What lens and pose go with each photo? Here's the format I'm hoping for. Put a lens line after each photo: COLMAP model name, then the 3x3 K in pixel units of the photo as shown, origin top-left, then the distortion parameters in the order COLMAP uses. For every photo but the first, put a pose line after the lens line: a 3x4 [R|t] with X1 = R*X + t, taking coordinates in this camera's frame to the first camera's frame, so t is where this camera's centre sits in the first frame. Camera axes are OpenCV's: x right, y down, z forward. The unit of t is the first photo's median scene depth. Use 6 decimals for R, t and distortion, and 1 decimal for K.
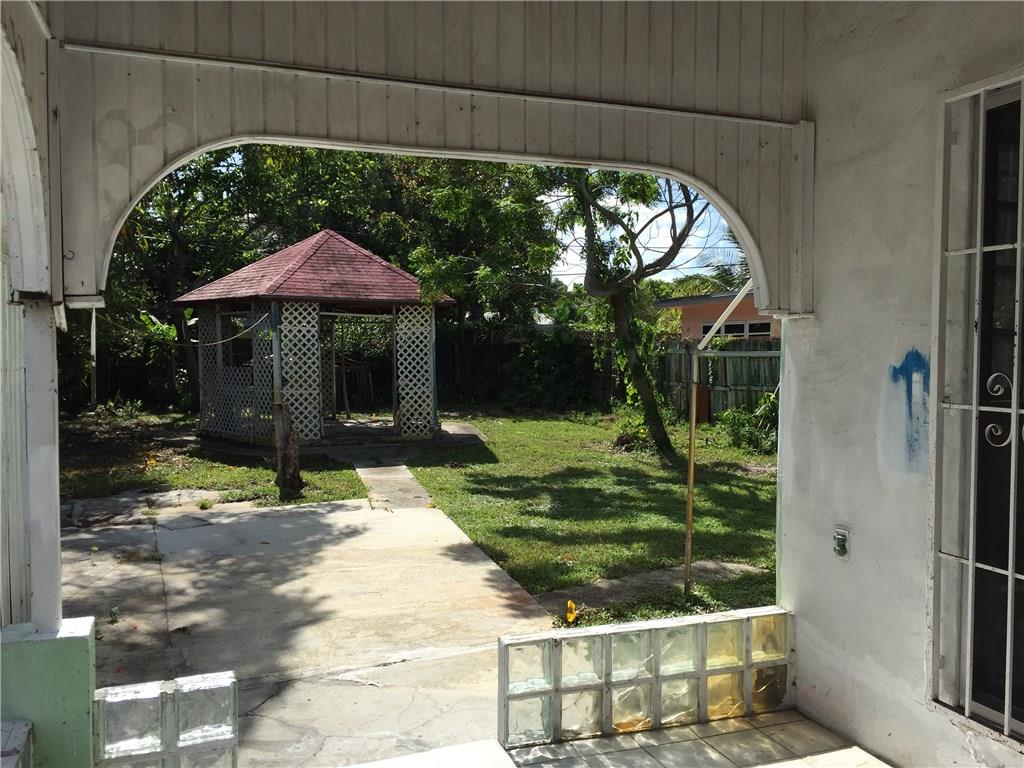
lens RADIAL K [[877.0, 0, 509.5], [0, 877.0, 389.0], [0, 0, 1]] dist [0.104898, -0.144686]
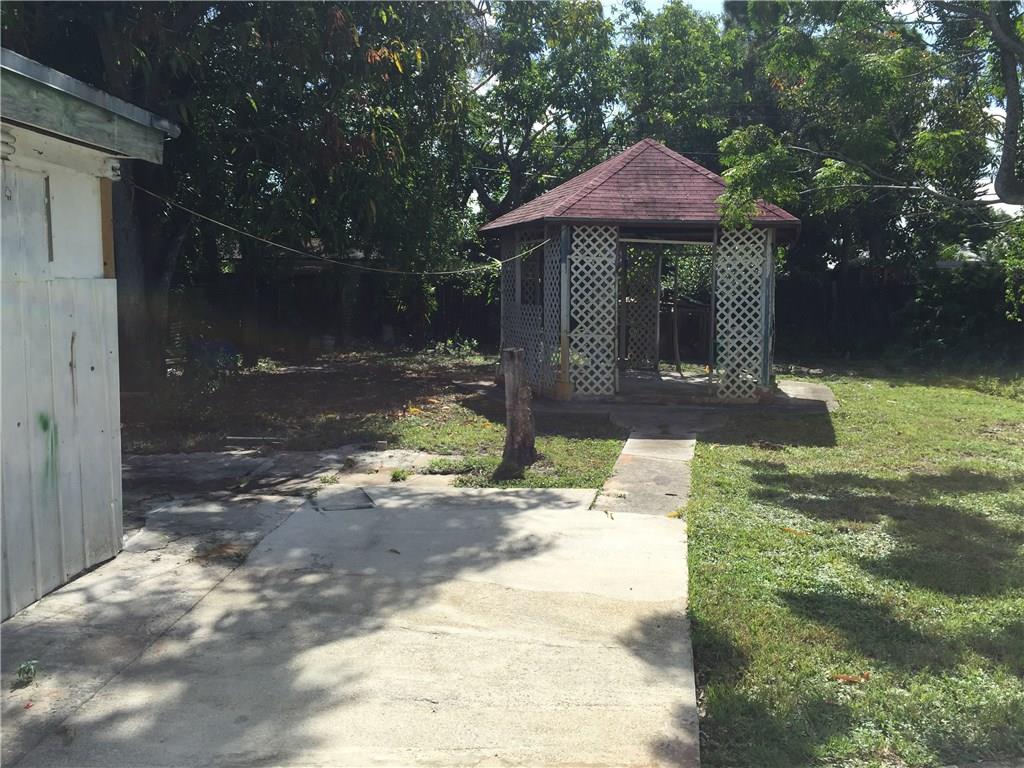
lens RADIAL K [[877.0, 0, 513.5], [0, 877.0, 387.4], [0, 0, 1]] dist [0.104898, -0.144686]
pose [[0.902843, 0.060587, -0.425681, 0.073983], [-0.035337, 0.997129, 0.066974, -0.002595], [0.428517, -0.045424, 0.902391, 0.336313]]
